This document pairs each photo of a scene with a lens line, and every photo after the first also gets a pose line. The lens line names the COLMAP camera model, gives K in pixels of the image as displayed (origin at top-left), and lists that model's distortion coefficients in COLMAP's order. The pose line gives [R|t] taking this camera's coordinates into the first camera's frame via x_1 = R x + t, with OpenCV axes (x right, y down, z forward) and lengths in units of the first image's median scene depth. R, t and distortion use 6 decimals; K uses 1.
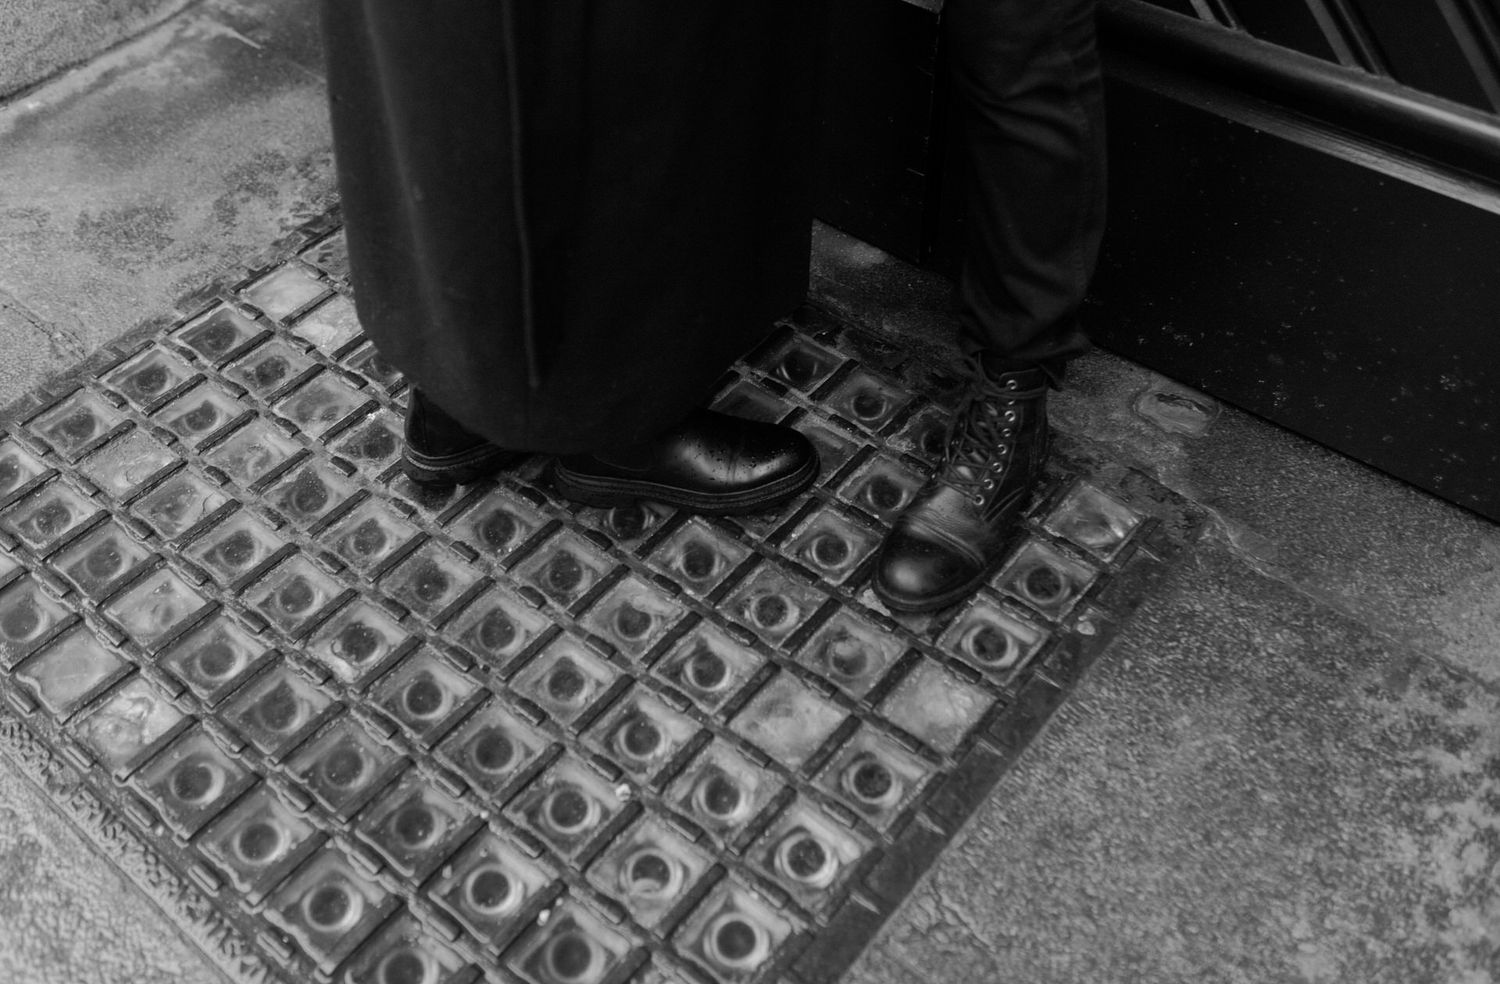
lens RADIAL K [[1433.5, 0, 750.0], [0, 1433.5, 492.0], [0, 0, 1]] dist [0.000463, 0.003646]
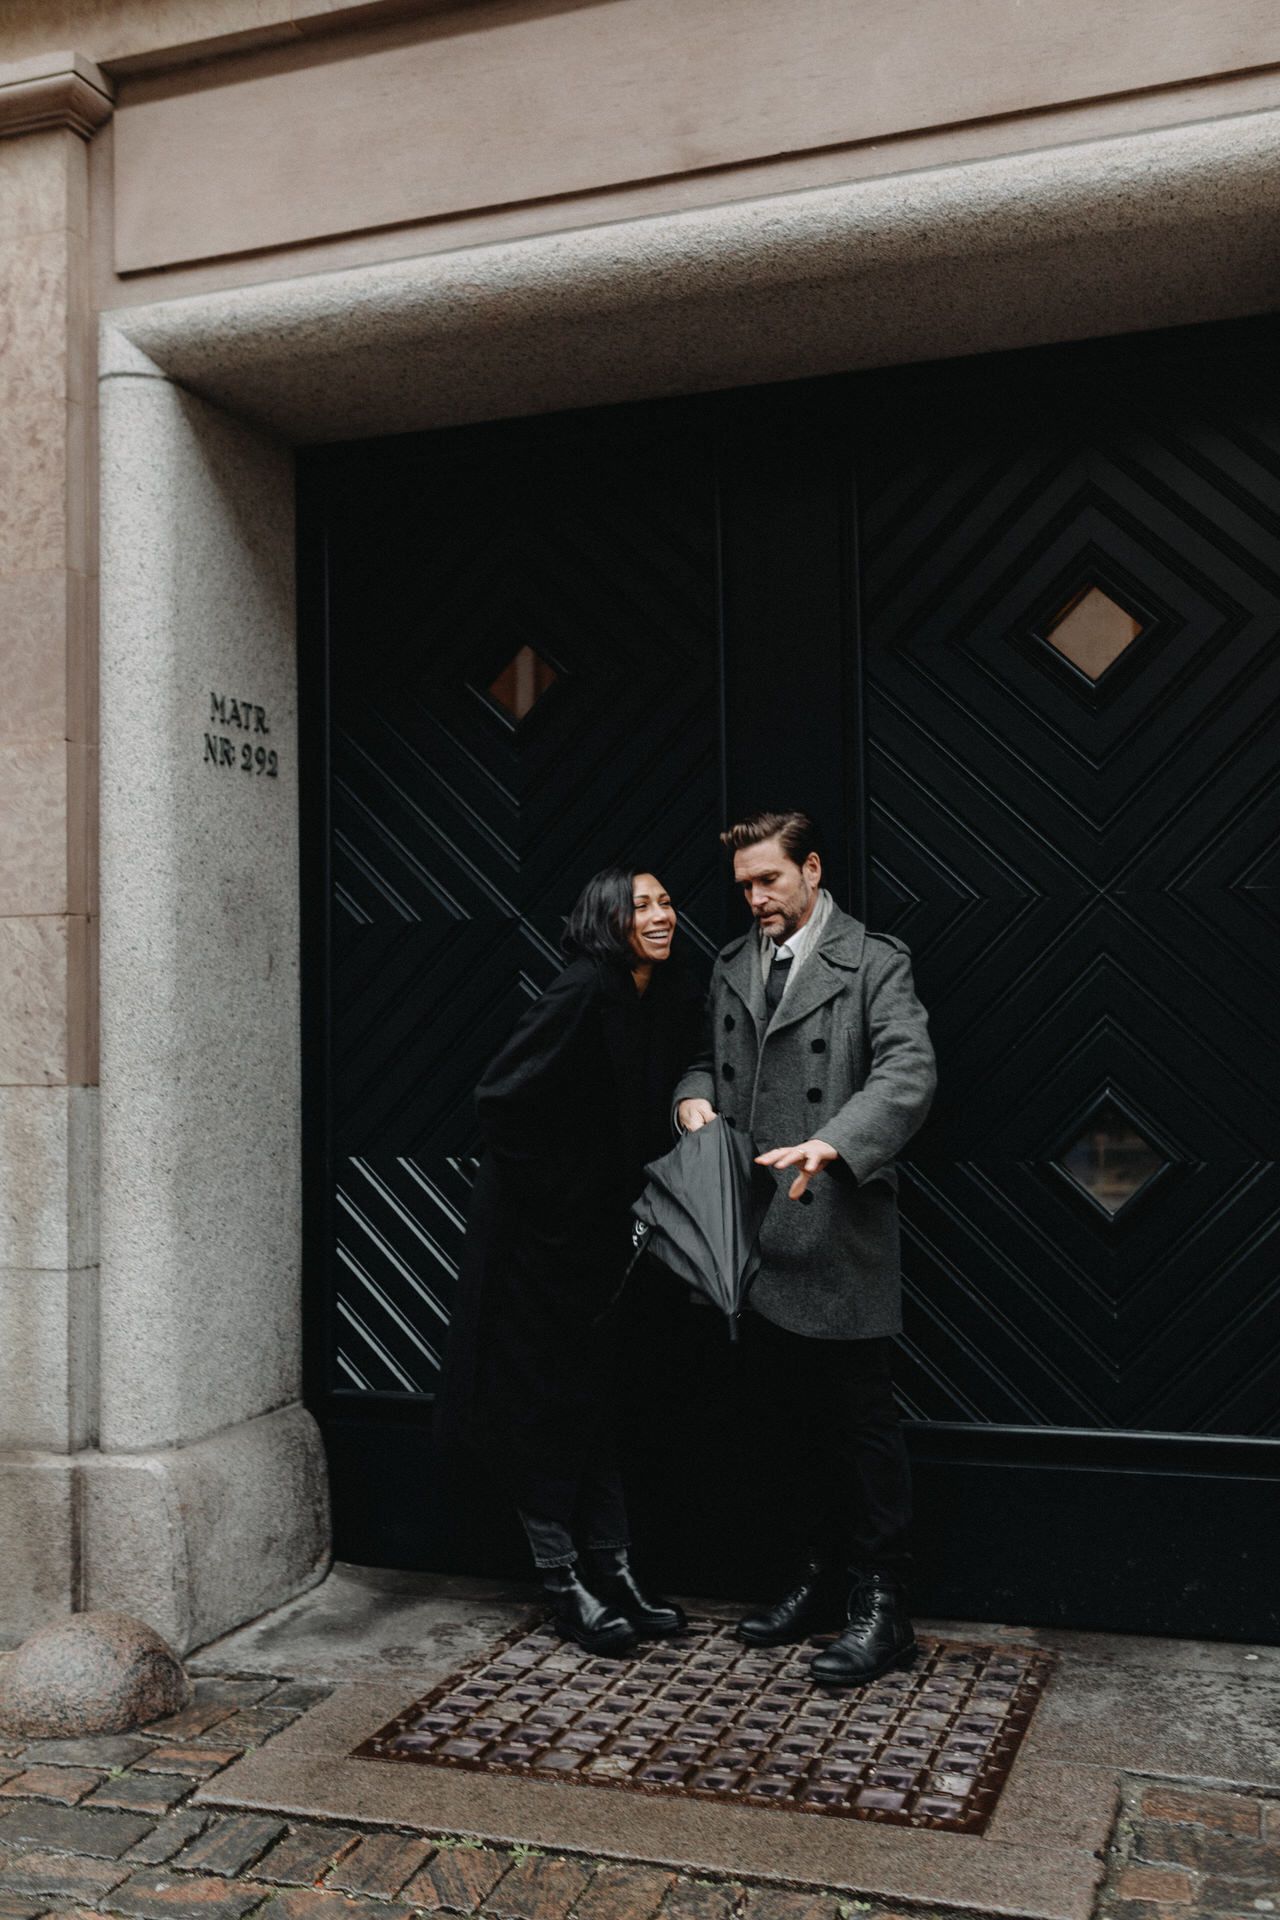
lens RADIAL K [[1890.6, 0, 630.4], [0, 1890.6, 933.3], [0, 0, 1]] dist [-0.005629, -0.014090]
pose [[0.942827, 0.026849, 0.332199, -1.075887], [0.242939, 0.627001, -0.740169, 1.121129], [-0.228162, 0.778555, 0.584631, -1.110822]]
